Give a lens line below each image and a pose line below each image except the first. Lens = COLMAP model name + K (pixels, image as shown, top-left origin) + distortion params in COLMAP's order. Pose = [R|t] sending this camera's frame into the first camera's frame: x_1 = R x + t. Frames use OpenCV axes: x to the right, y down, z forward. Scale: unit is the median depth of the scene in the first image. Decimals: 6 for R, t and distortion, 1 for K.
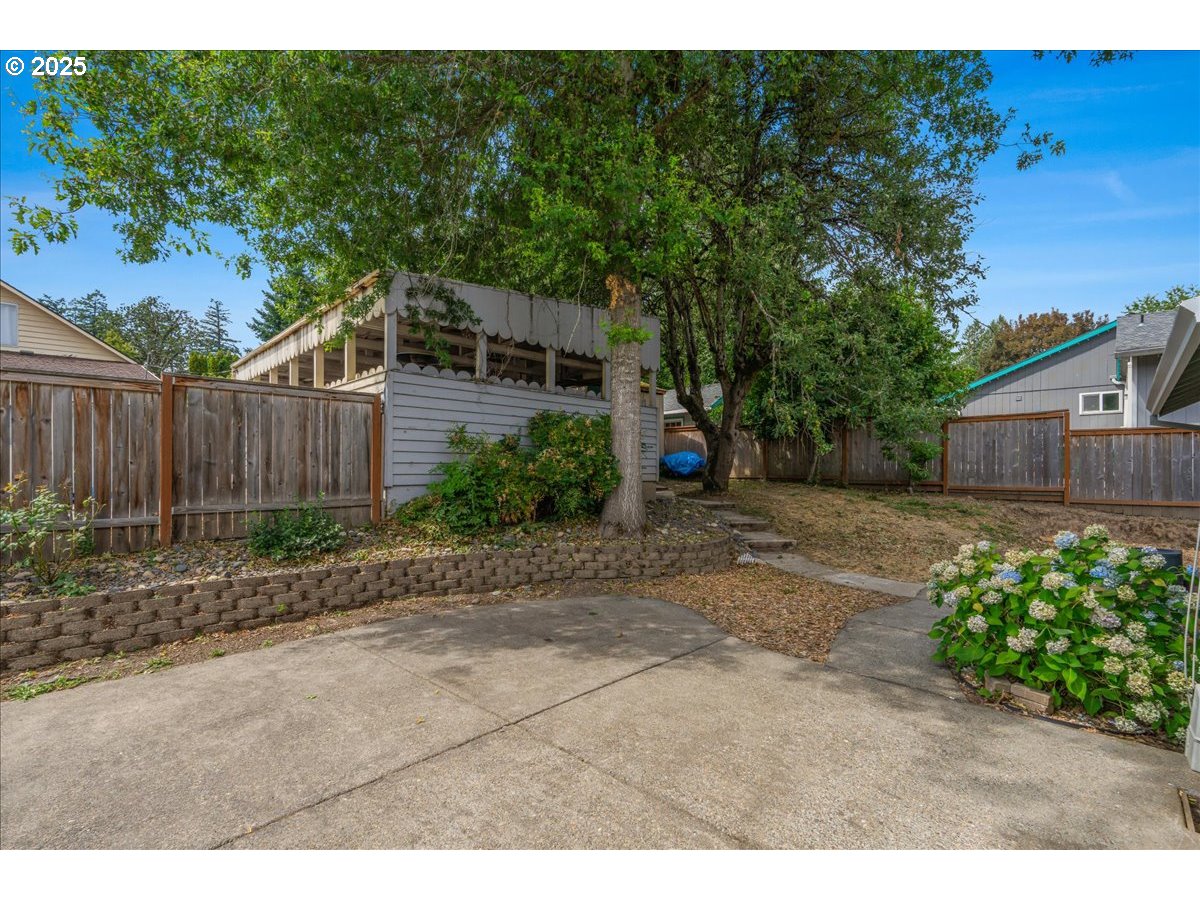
lens RADIAL K [[535.7, 0, 593.2], [0, 535.7, 470.1], [0, 0, 1]] dist [-0.003242, 0.000113]
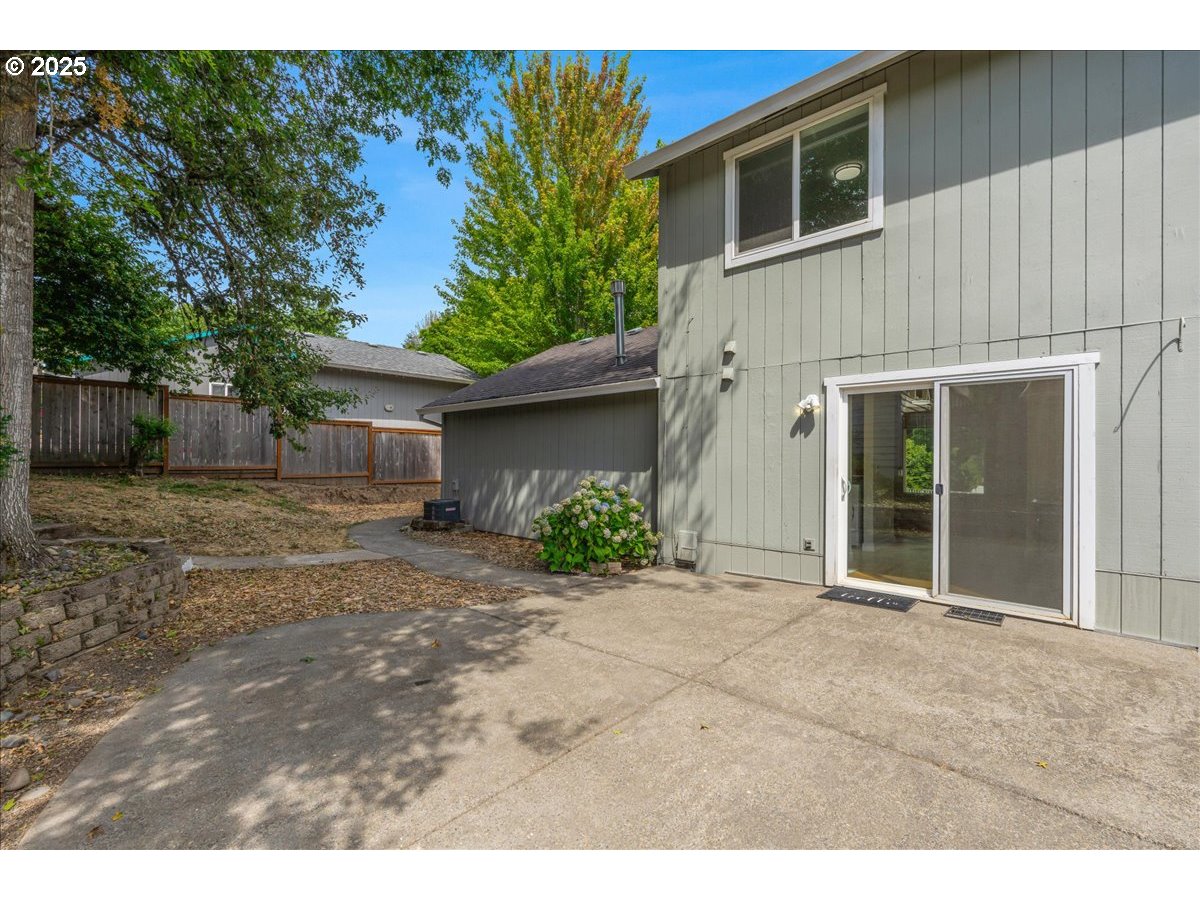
lens RADIAL K [[535.7, 0, 605.7], [0, 535.7, 454.6], [0, 0, 1]] dist [-0.003242, 0.000113]
pose [[-0.036473, 0.005175, 0.999321, -0.642805], [-0.005380, 0.999971, -0.005375, 0.022962], [-0.999320, -0.005572, -0.036444, 0.653527]]
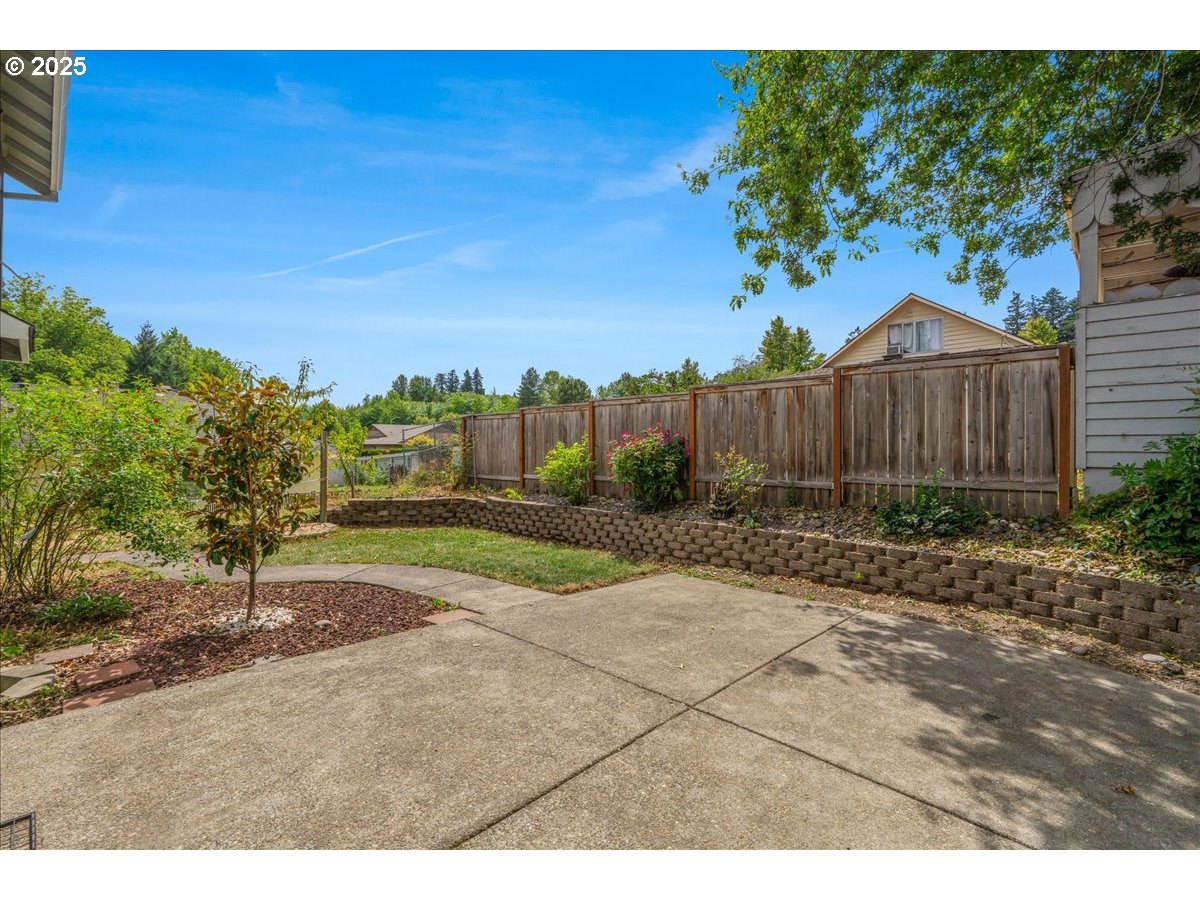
lens RADIAL K [[535.7, 0, 600.4], [0, 535.7, 444.3], [0, 0, 1]] dist [-0.003242, 0.000113]
pose [[0.016453, -0.005314, -0.999851, 0.433227], [-0.005853, 0.999968, -0.005411, 0.007421], [0.999848, 0.005941, 0.016422, 0.446167]]
